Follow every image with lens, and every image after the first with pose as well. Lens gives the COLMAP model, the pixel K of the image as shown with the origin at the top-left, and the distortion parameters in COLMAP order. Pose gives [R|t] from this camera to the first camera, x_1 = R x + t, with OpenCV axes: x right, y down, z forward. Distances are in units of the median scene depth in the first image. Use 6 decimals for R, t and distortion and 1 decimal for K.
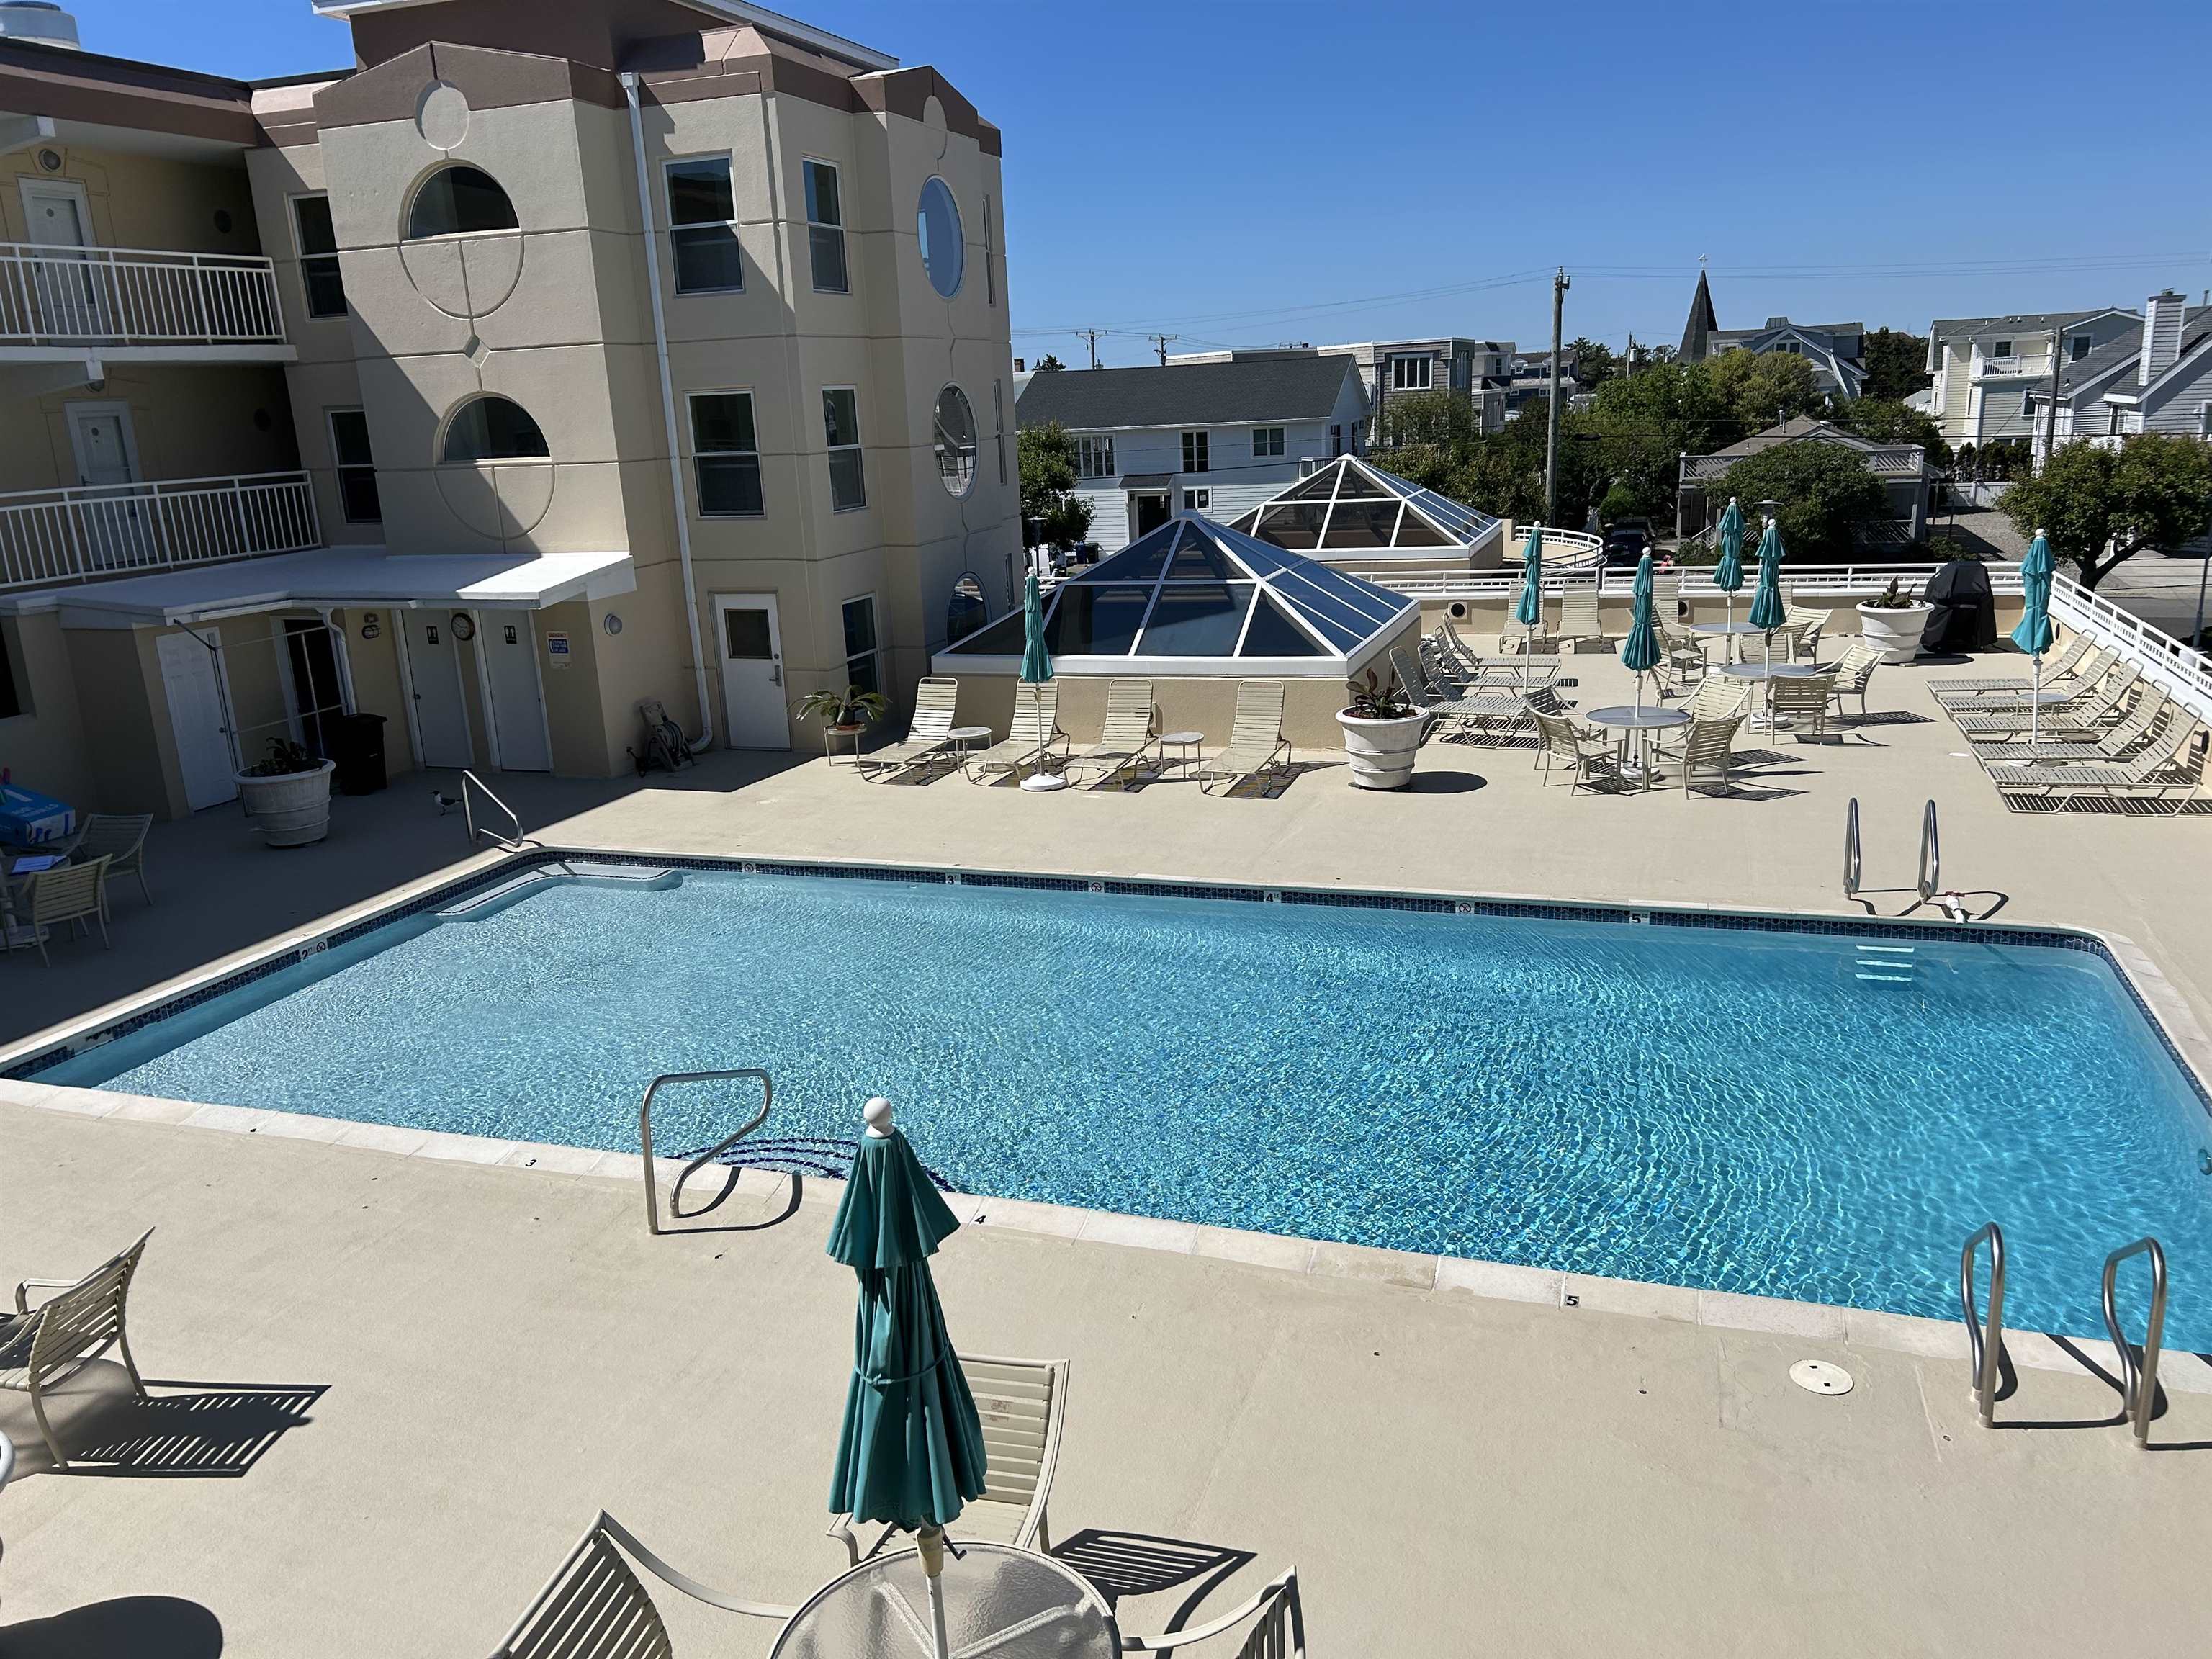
lens RADIAL K [[1676.1, 0, 1099.8], [0, 1676.1, 823.0], [0, 0, 1]] dist [0.054514, -0.050257]
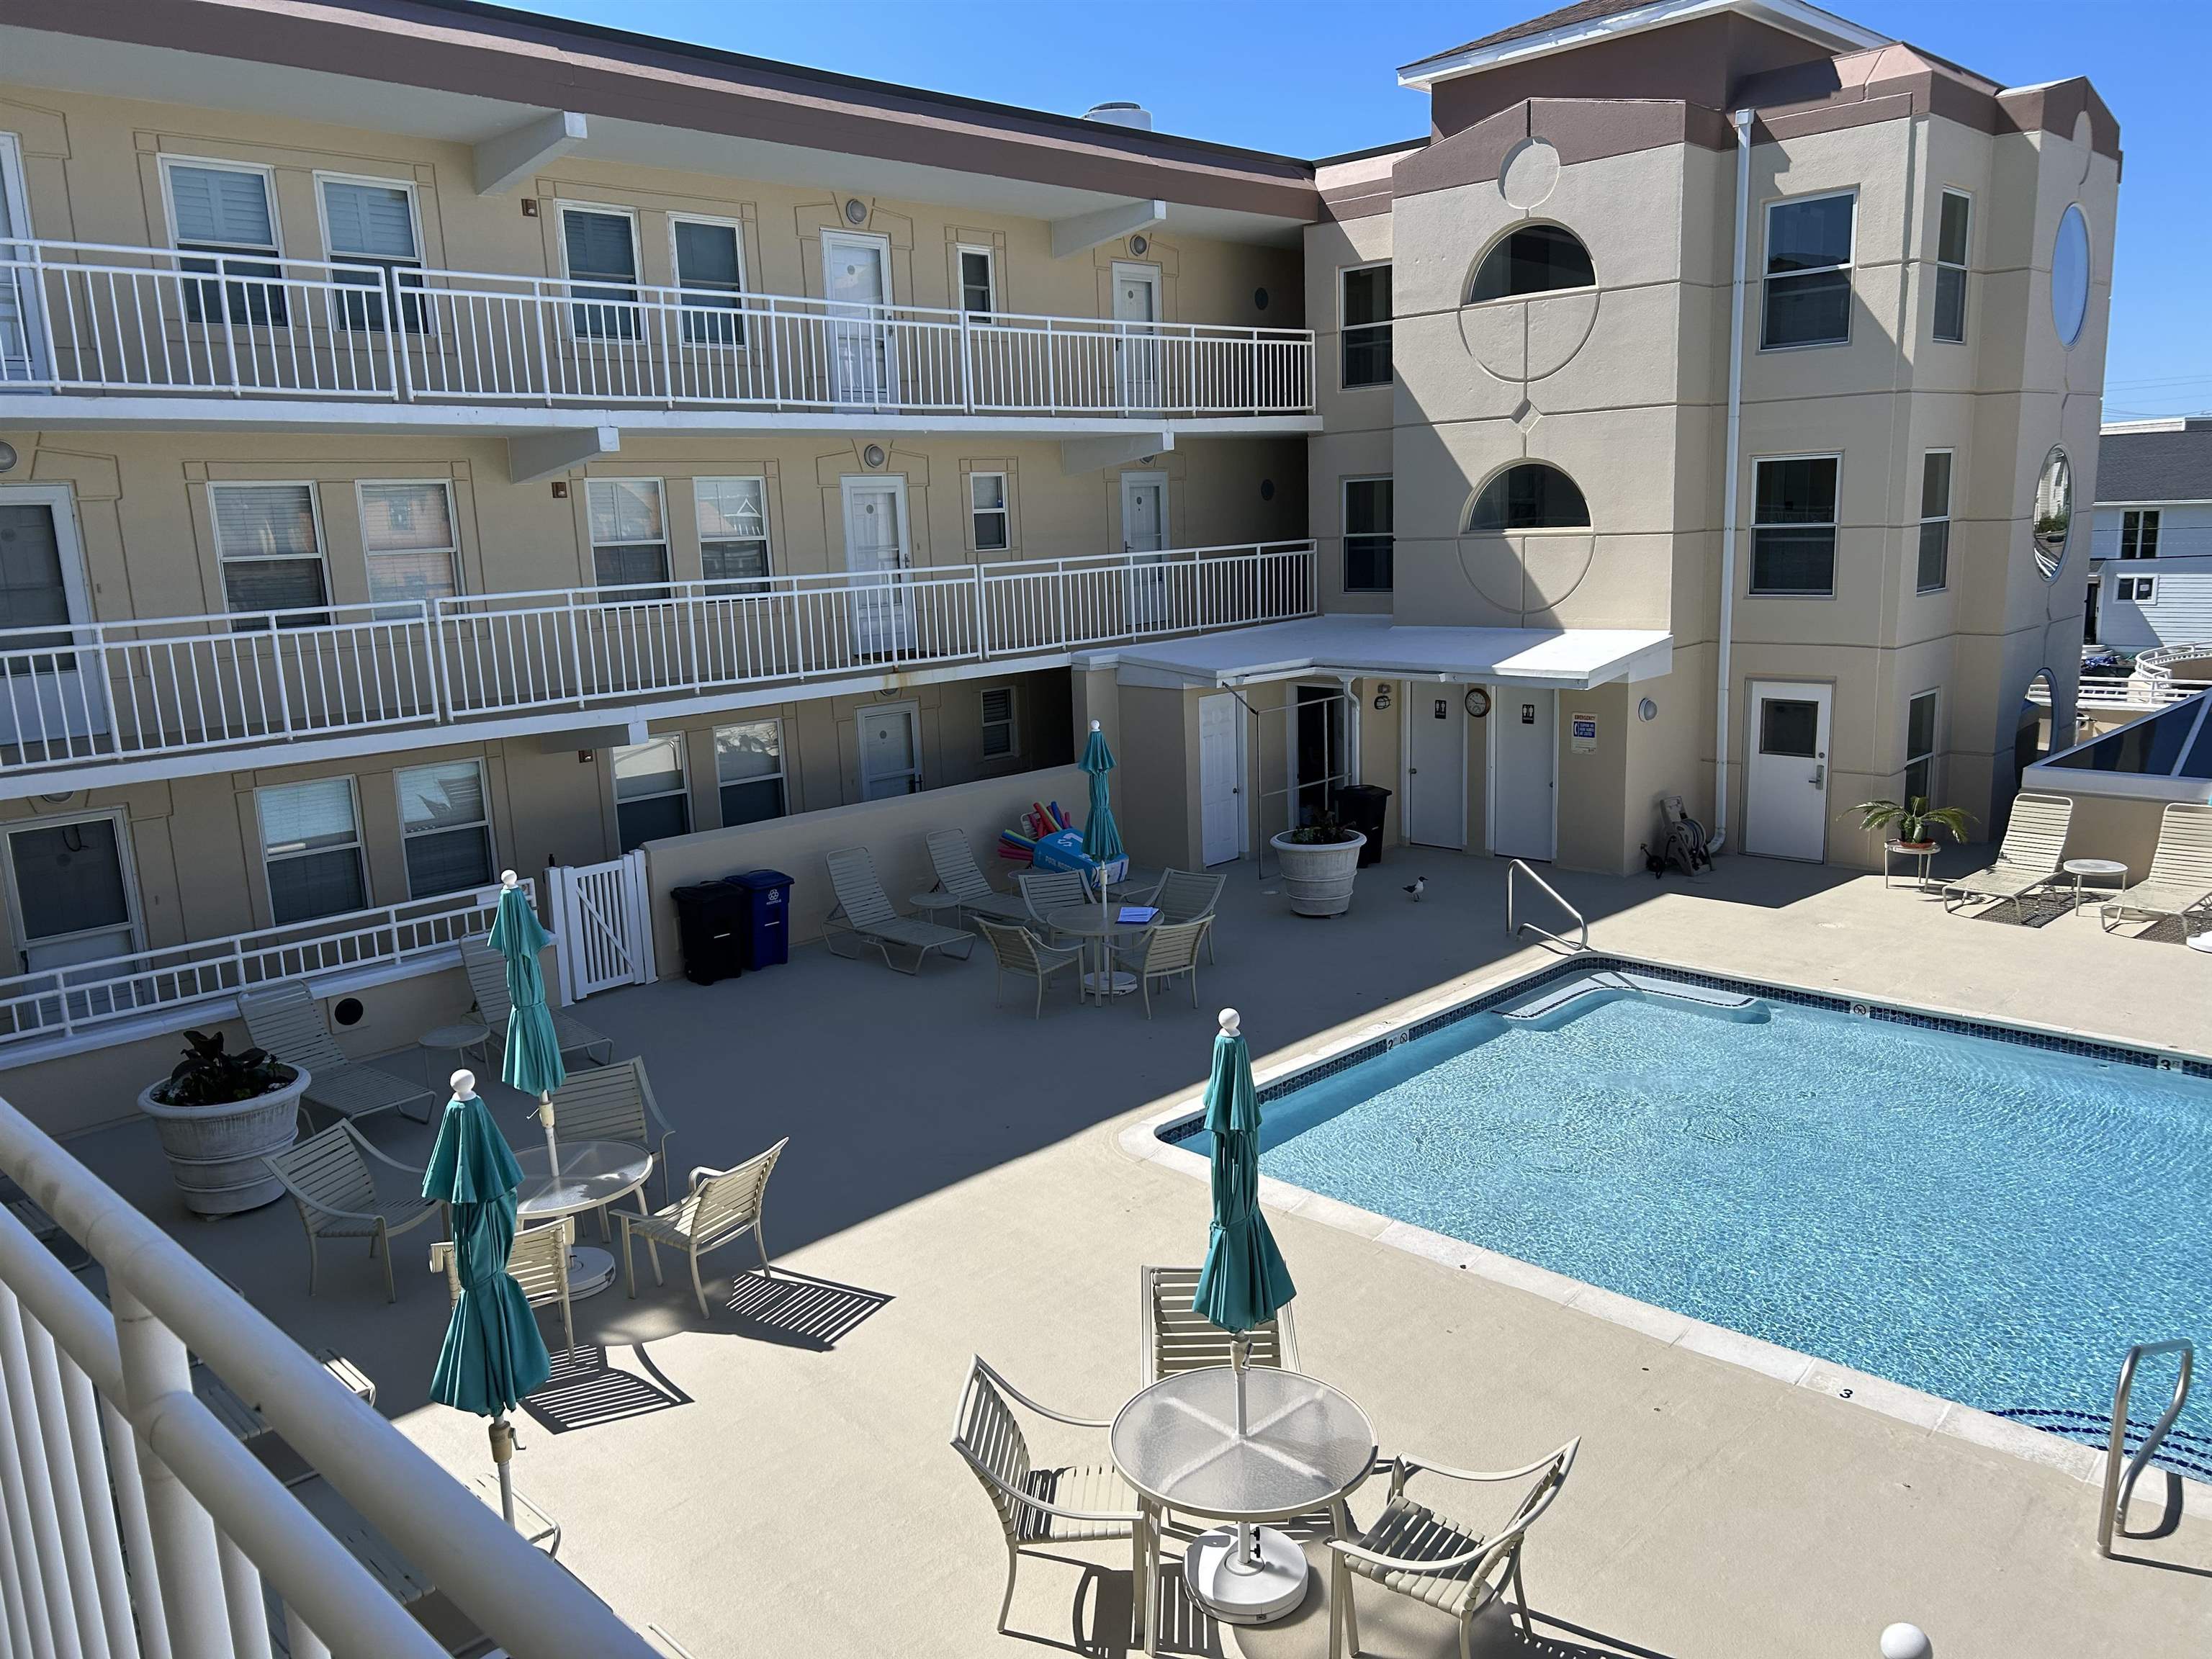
lens RADIAL K [[1676.1, 0, 1105.0], [0, 1676.1, 829.5], [0, 0, 1]] dist [0.054514, -0.050257]
pose [[0.906188, 0.092942, -0.412534, -0.173081], [-0.109287, 0.993879, -0.016148, -0.006689], [0.408508, 0.059717, 0.910799, 0.052792]]
